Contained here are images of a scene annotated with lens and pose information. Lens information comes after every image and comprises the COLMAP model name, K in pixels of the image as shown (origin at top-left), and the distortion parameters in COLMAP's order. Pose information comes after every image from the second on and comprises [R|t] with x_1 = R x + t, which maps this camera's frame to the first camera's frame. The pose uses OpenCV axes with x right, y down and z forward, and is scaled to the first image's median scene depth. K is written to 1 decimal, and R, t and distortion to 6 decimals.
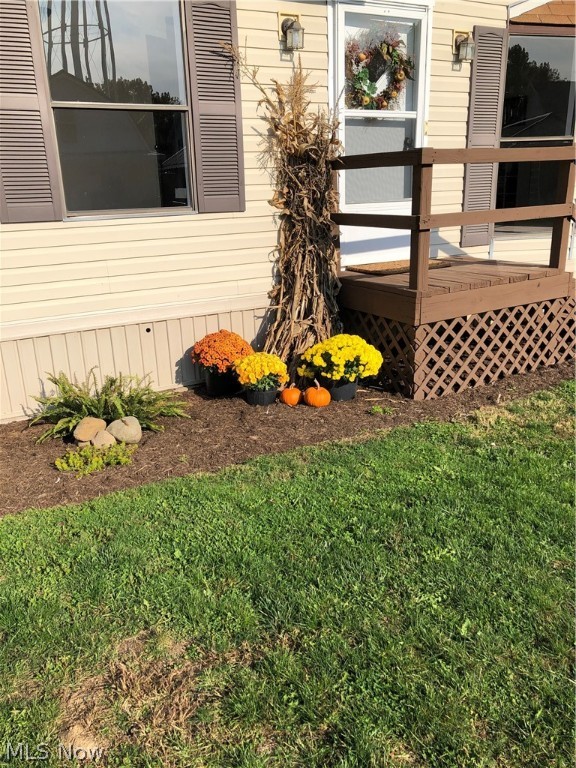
lens RADIAL K [[630.9, 0, 291.4], [0, 630.9, 379.0], [0, 0, 1]] dist [0.024044, -0.012557]
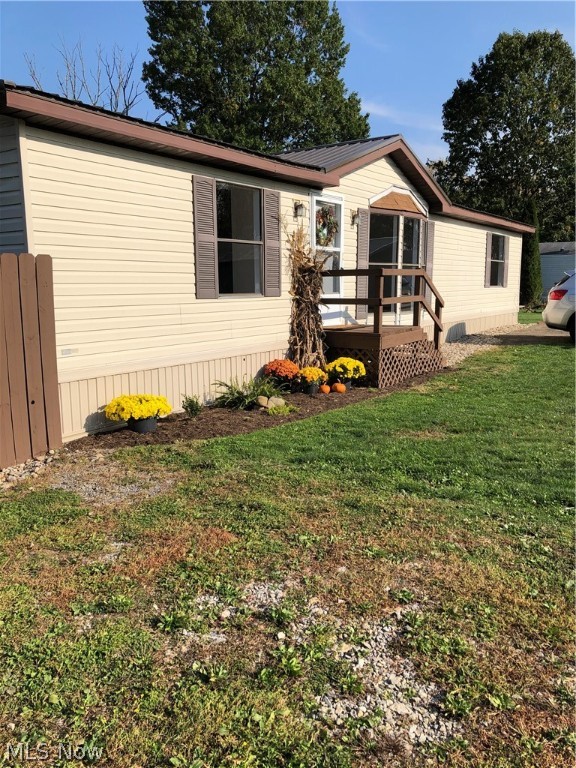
lens RADIAL K [[630.9, 0, 285.3], [0, 630.9, 387.9], [0, 0, 1]] dist [0.024044, -0.012557]
pose [[0.899446, -0.045475, 0.434660, -0.872938], [0.109280, 0.986379, -0.122938, 0.228129], [-0.423149, 0.158076, 0.892164, -0.613611]]
